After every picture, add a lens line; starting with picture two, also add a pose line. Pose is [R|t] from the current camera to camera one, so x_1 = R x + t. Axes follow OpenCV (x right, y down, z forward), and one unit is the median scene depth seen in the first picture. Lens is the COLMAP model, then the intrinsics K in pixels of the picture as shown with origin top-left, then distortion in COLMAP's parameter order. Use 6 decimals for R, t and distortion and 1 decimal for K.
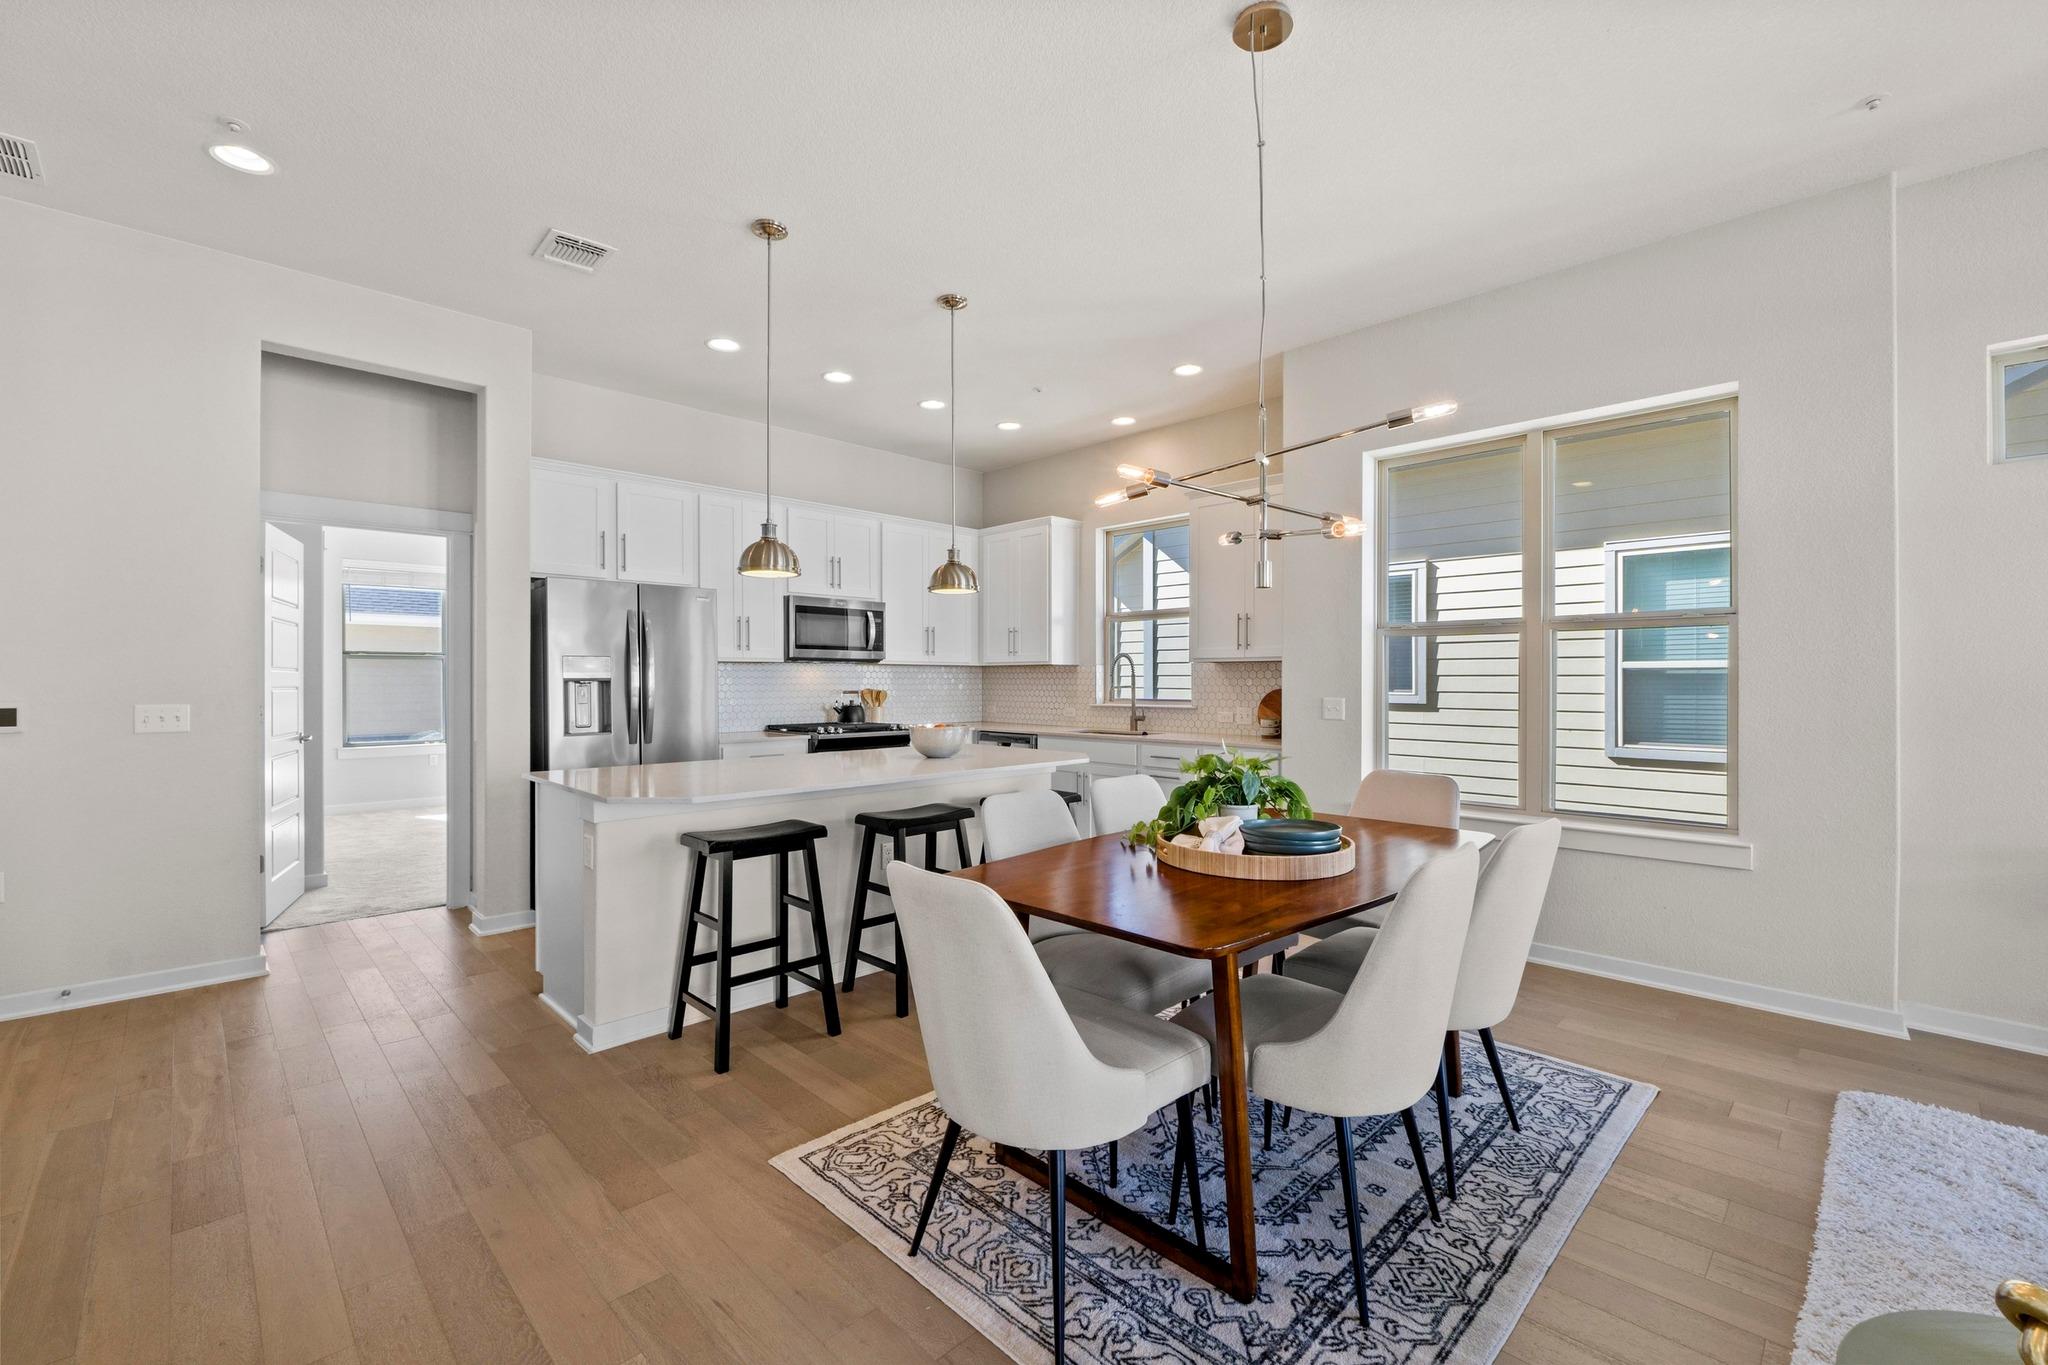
lens RADIAL K [[864.9, 0, 1019.5], [0, 864.9, 681.3], [0, 0, 1]] dist [-0.001600, -0.000067]
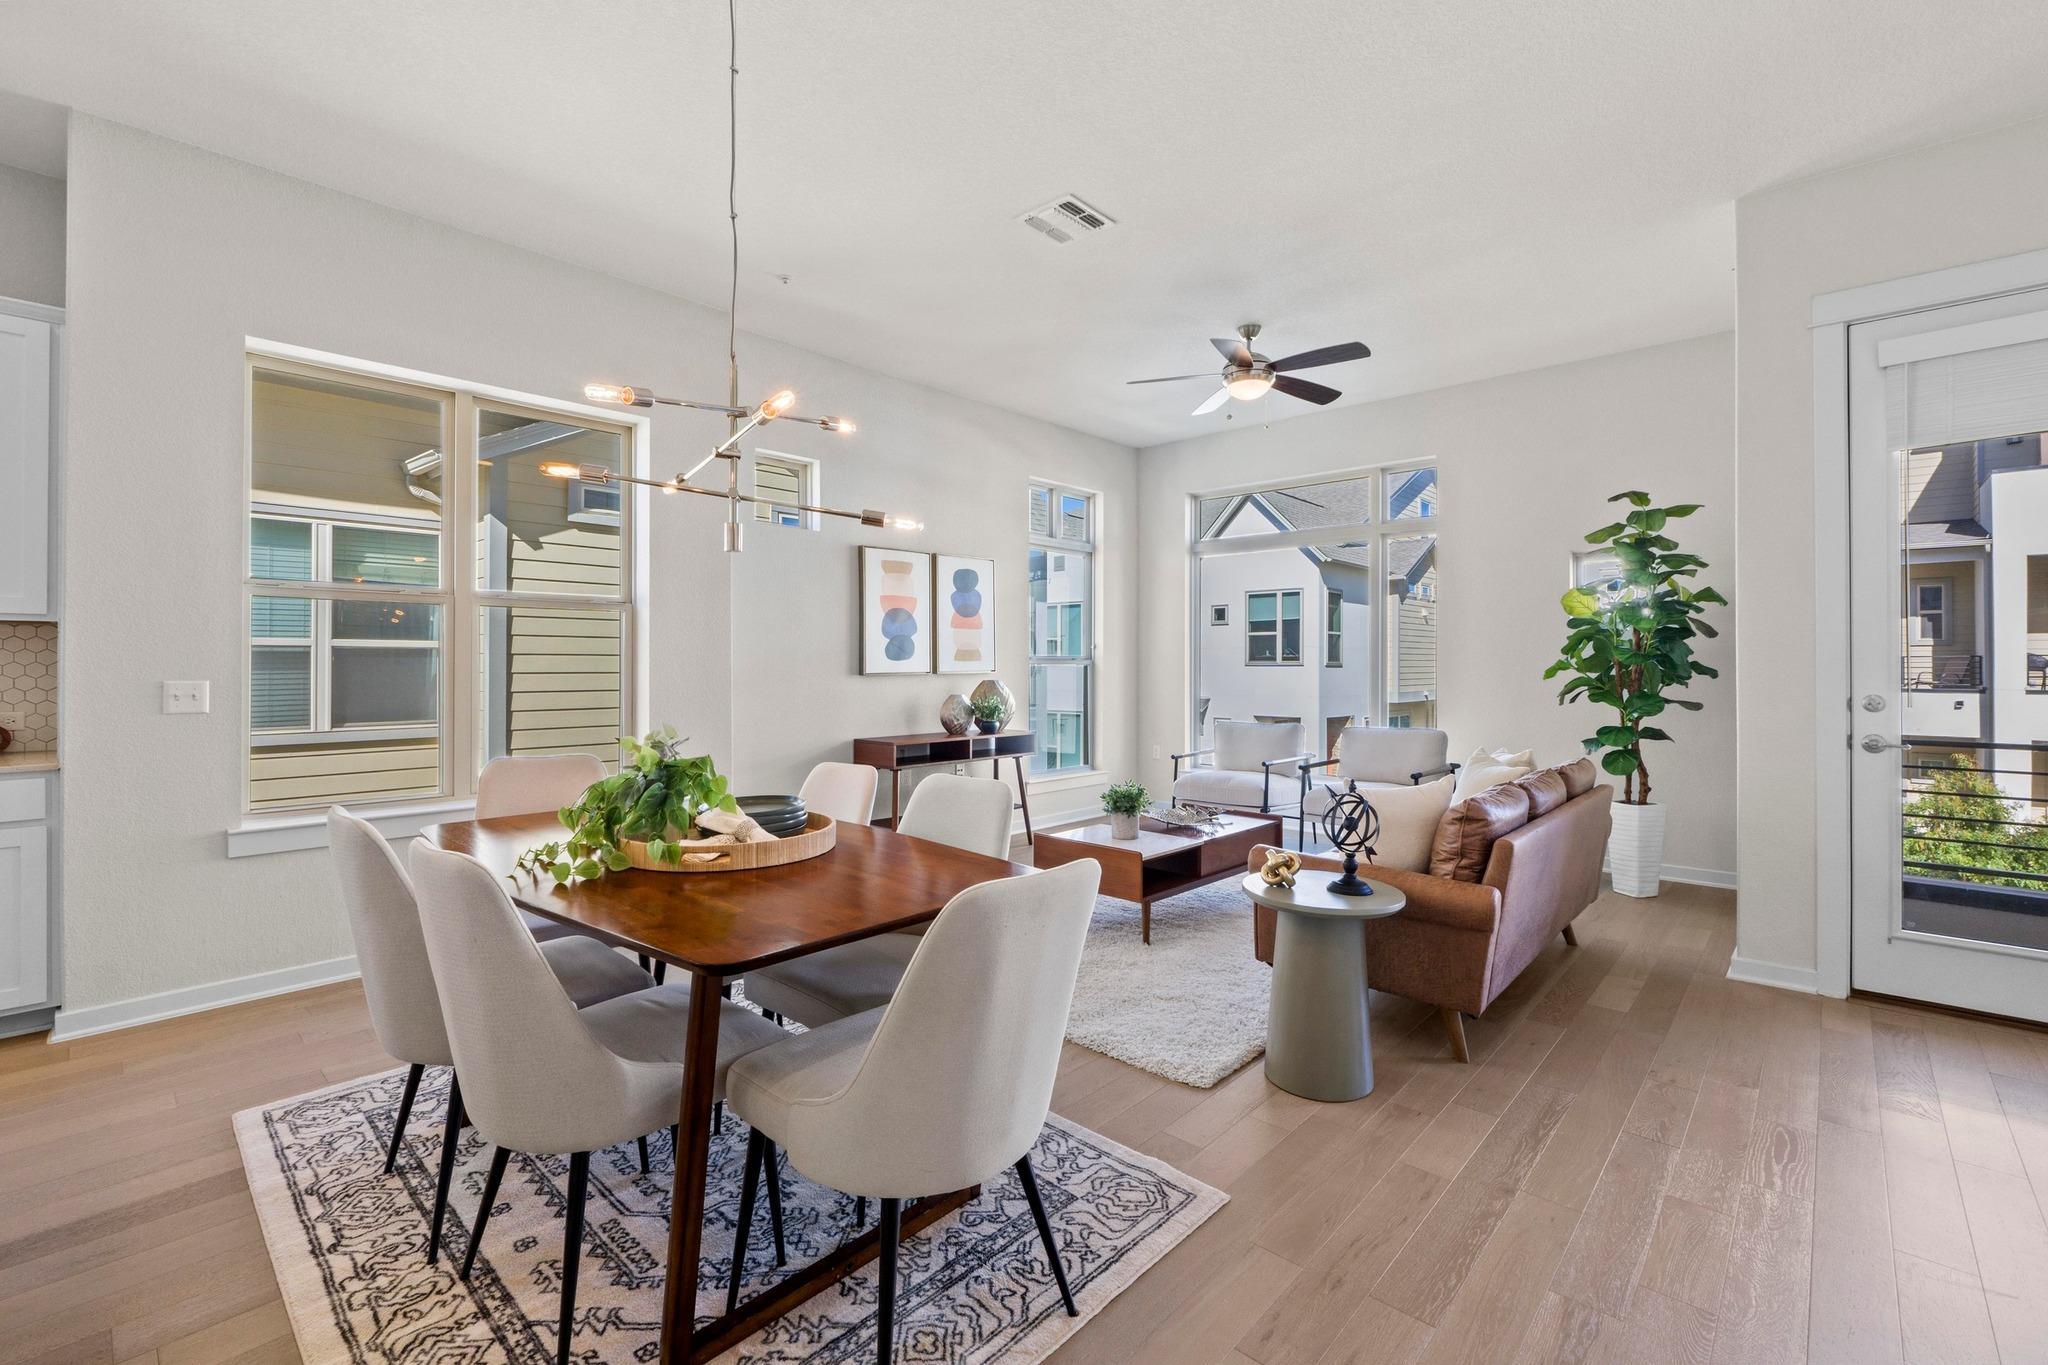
lens RADIAL K [[884.4, 0, 1027.0], [0, 884.4, 660.8], [0, 0, 1]] dist [-0.001928, -0.000466]
pose [[-0.048609, 0.002659, 0.998814, -0.295926], [0.000383, 0.999996, -0.002644, 0.004890], [-0.998818, 0.000254, -0.048610, 0.321144]]
